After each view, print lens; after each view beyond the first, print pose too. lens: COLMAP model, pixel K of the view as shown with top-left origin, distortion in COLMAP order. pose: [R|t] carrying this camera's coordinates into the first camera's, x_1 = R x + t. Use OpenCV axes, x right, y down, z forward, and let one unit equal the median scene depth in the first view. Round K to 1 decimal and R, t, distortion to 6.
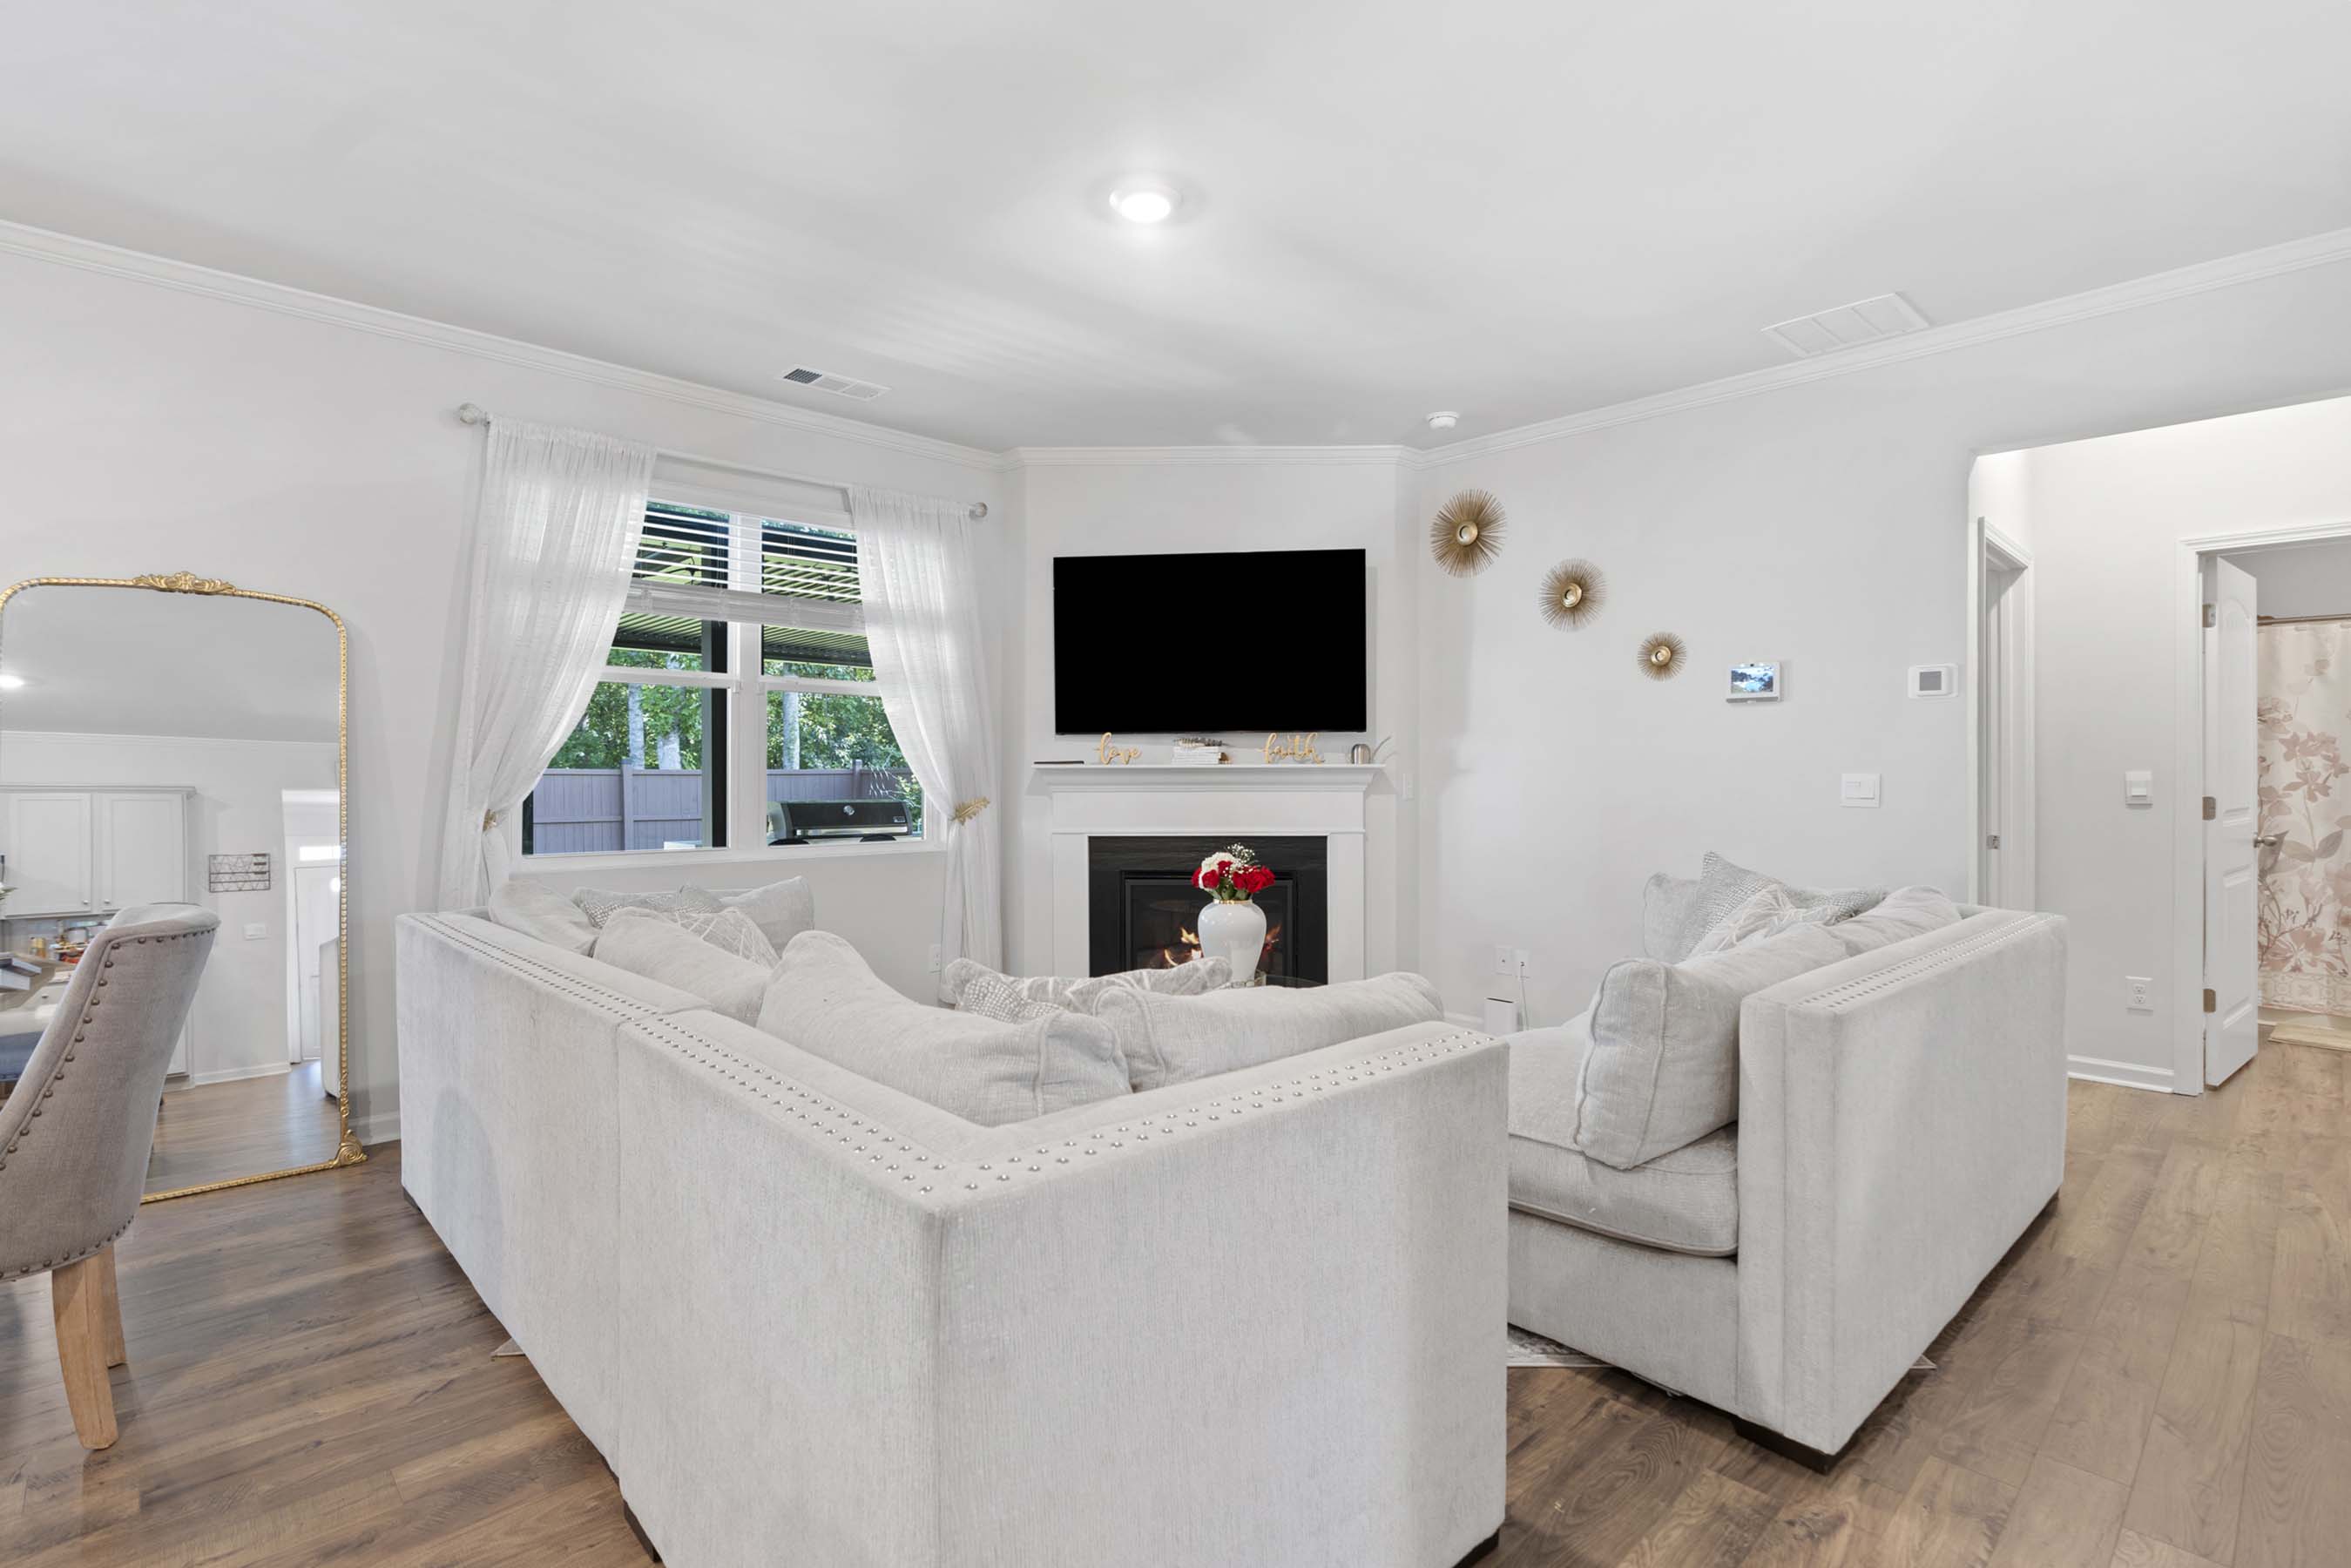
lens RADIAL K [[1094.9, 0, 1184.0], [0, 1094.9, 778.8], [0, 0, 1]] dist [-0.012250, 0.002401]
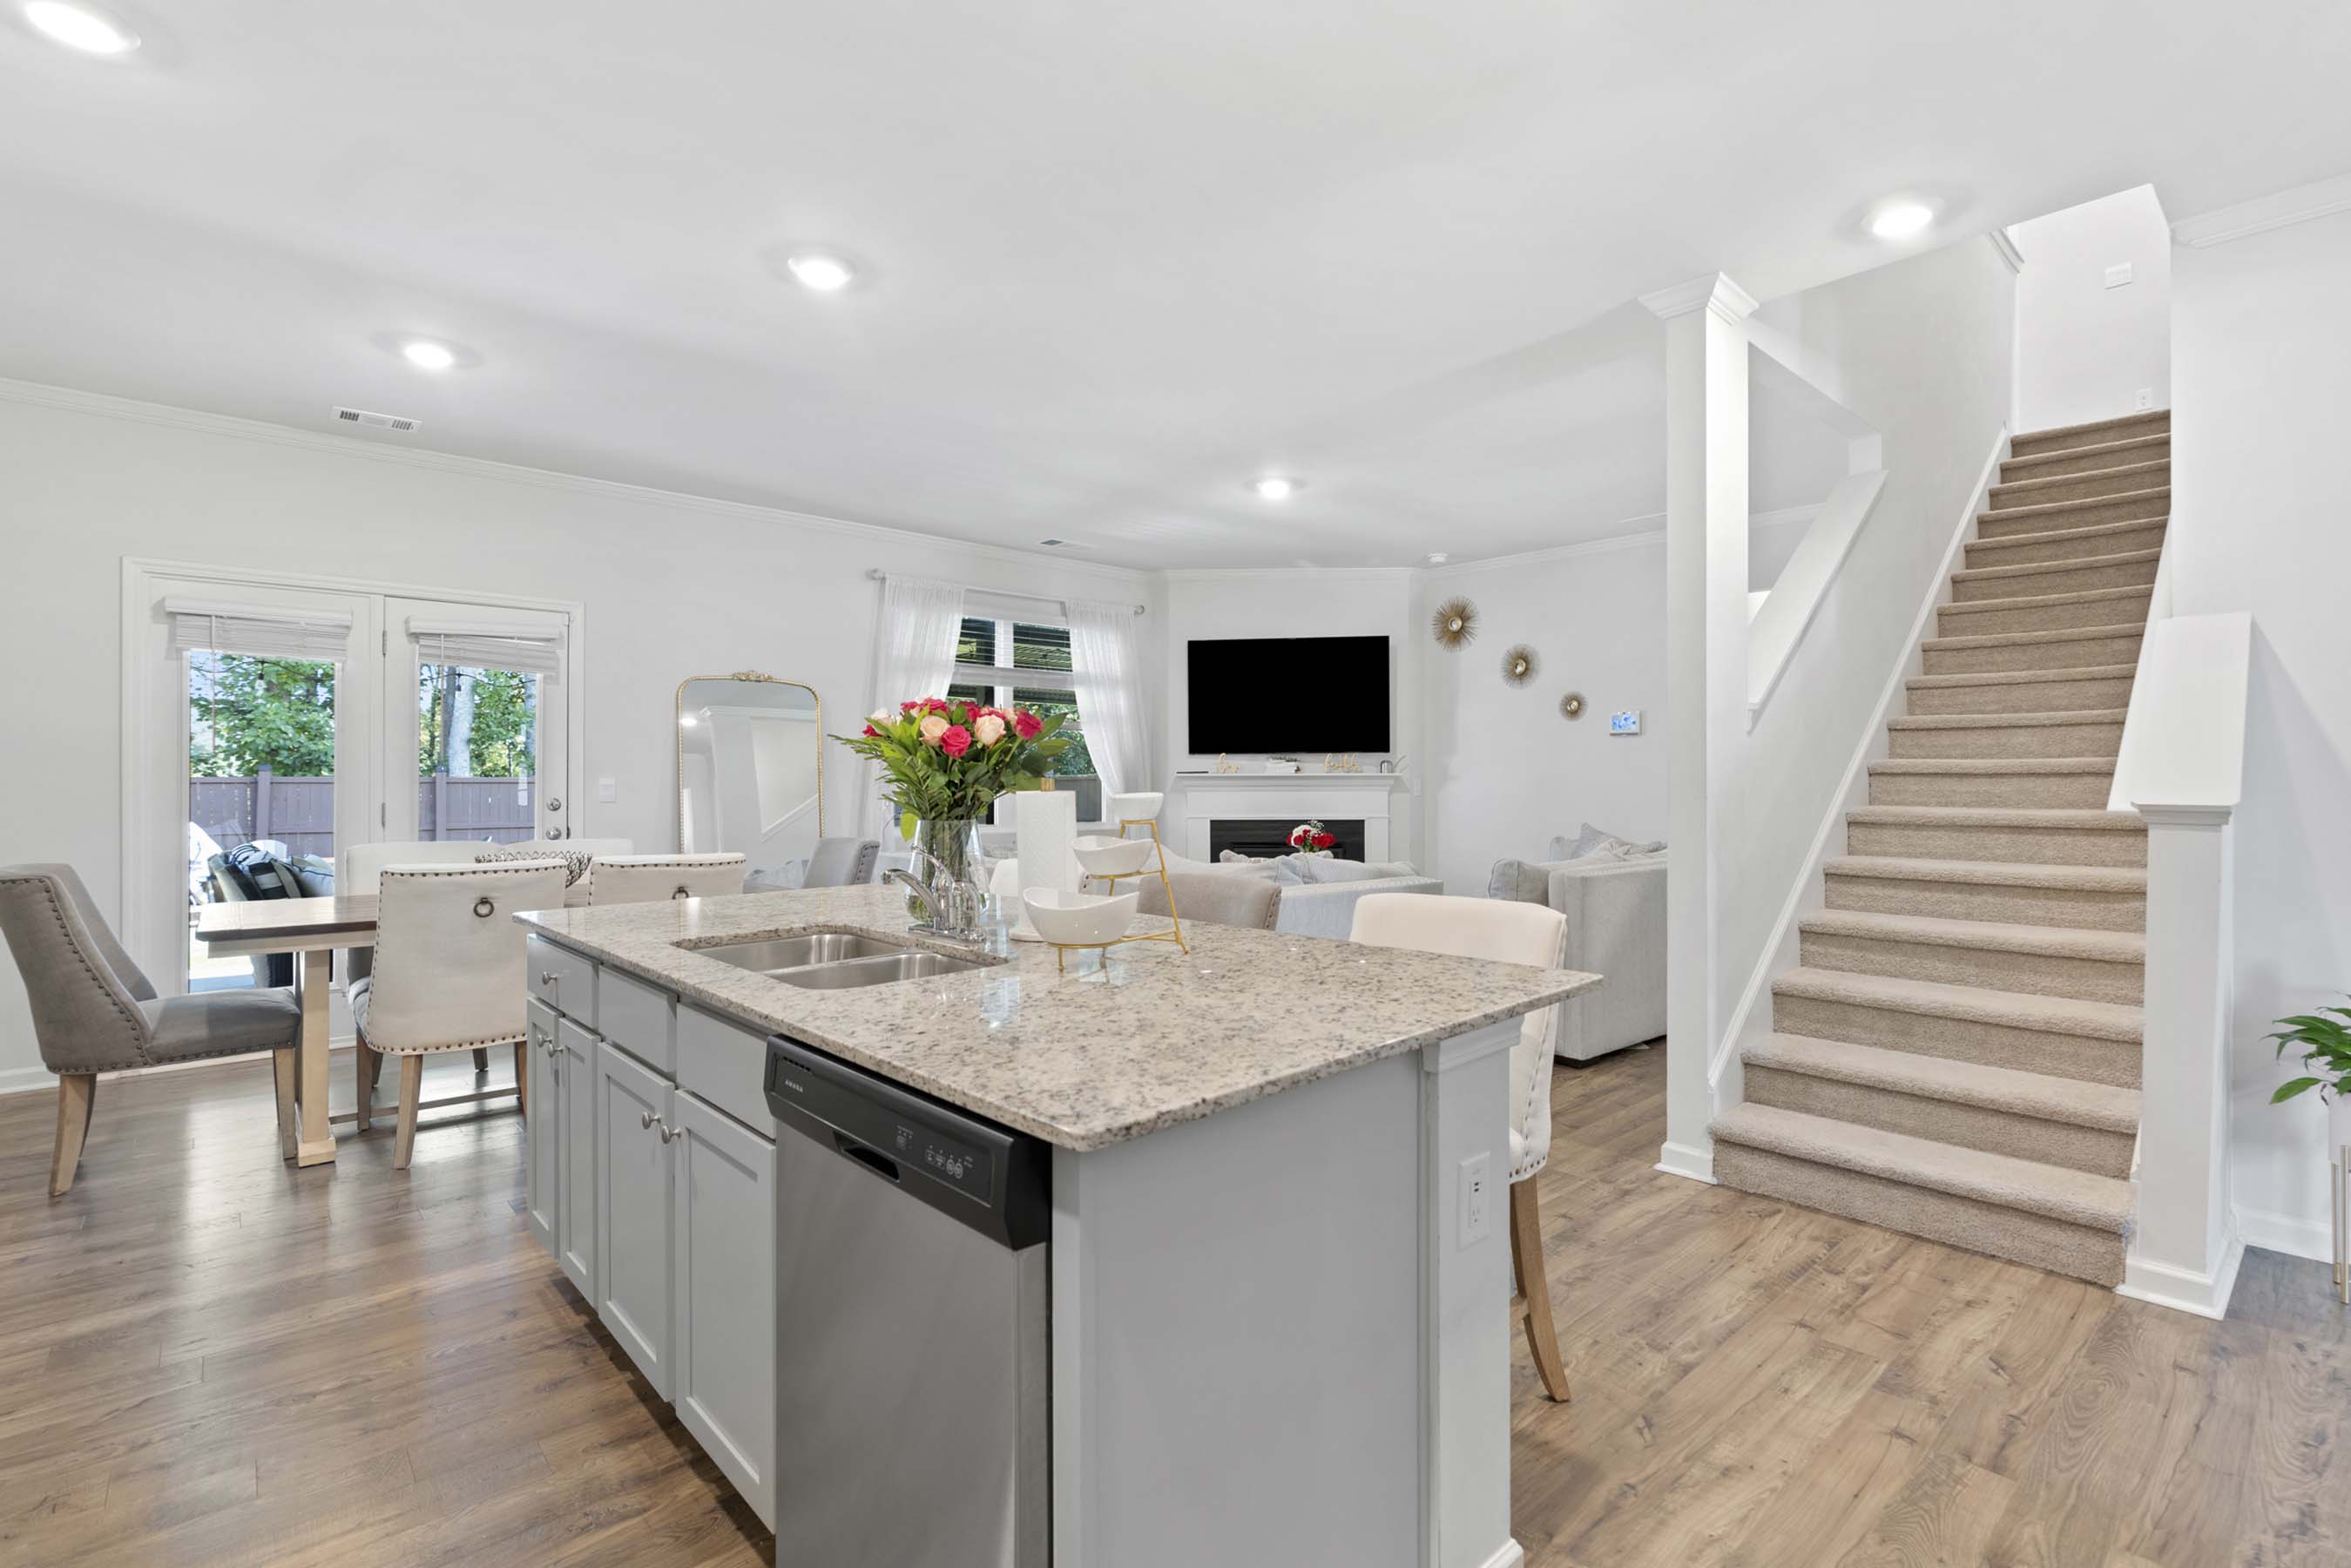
lens RADIAL K [[1094.9, 0, 1181.7], [0, 1094.9, 782.5], [0, 0, 1]] dist [-0.012250, 0.002401]
pose [[0.999676, -0.000448, -0.025448, -0.094185], [0.000316, 0.999987, -0.005185, 0.008163], [0.025450, 0.005175, 0.999663, -0.590620]]
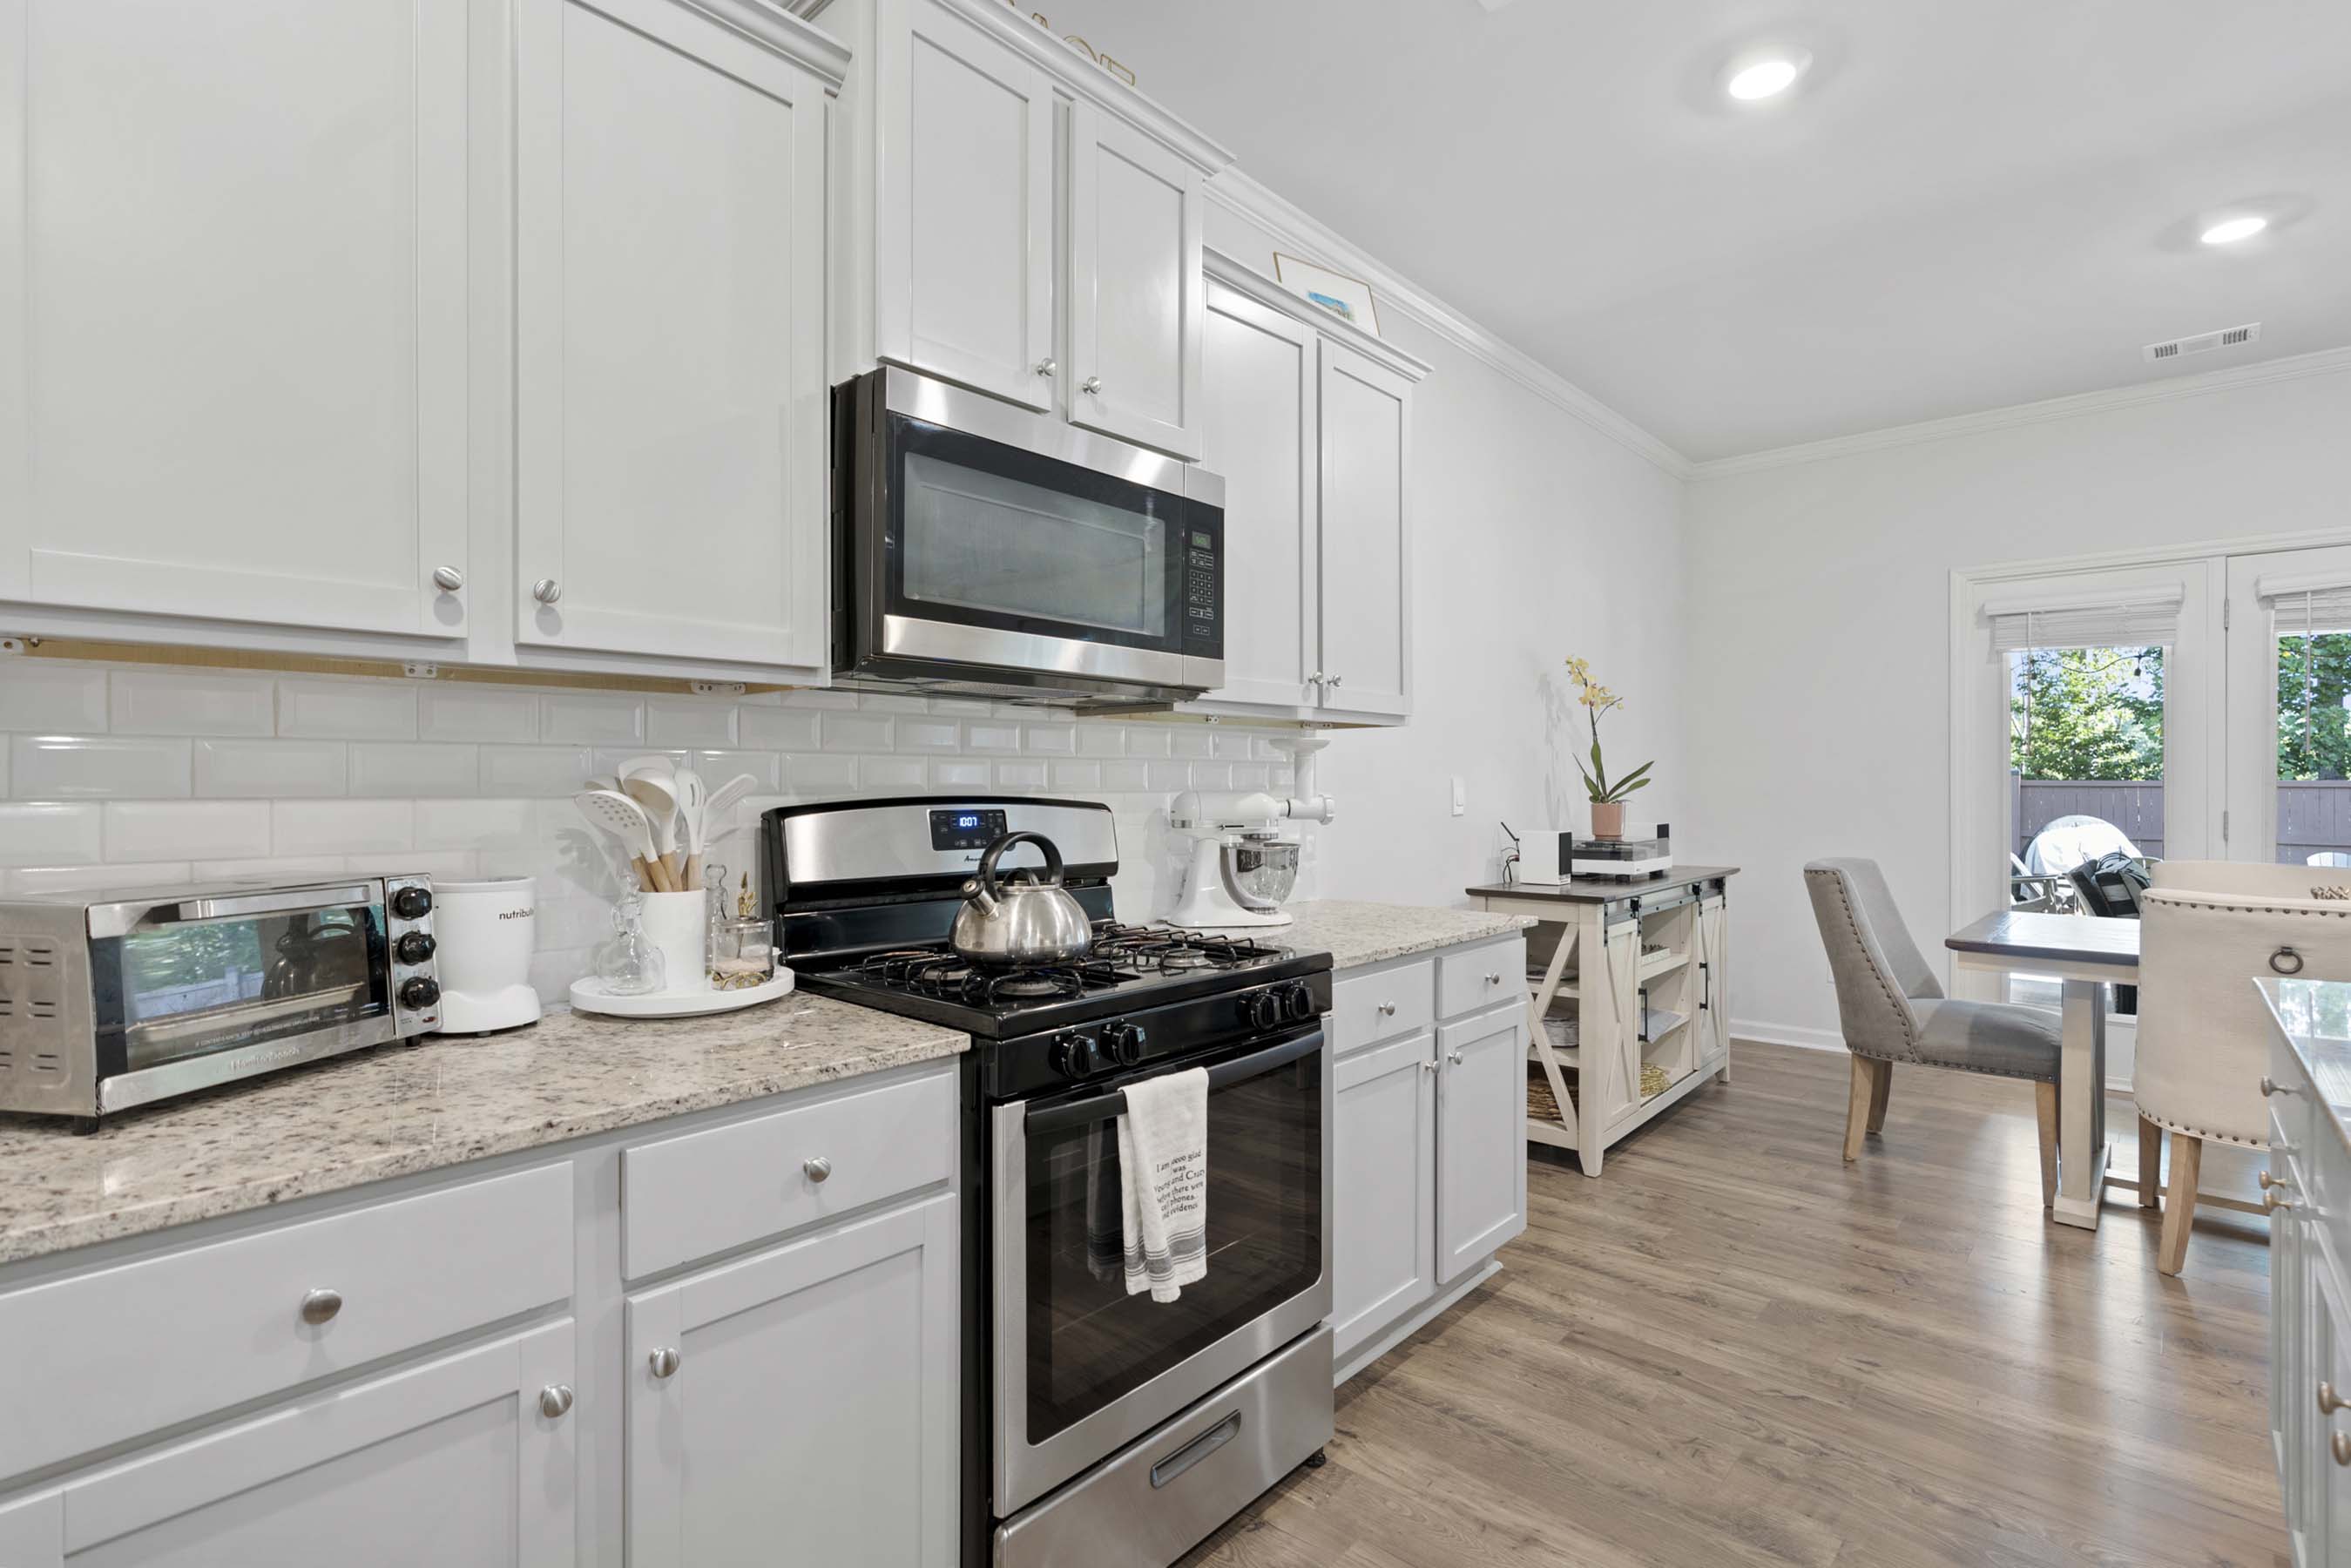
lens RADIAL K [[1094.9, 0, 1192.0], [0, 1094.9, 781.1], [0, 0, 1]] dist [-0.012250, 0.002401]
pose [[0.069969, -0.002398, -0.997546, -0.099767], [-0.008570, 0.999959, -0.003005, 0.007965], [0.997512, 0.008759, 0.069946, -0.412012]]
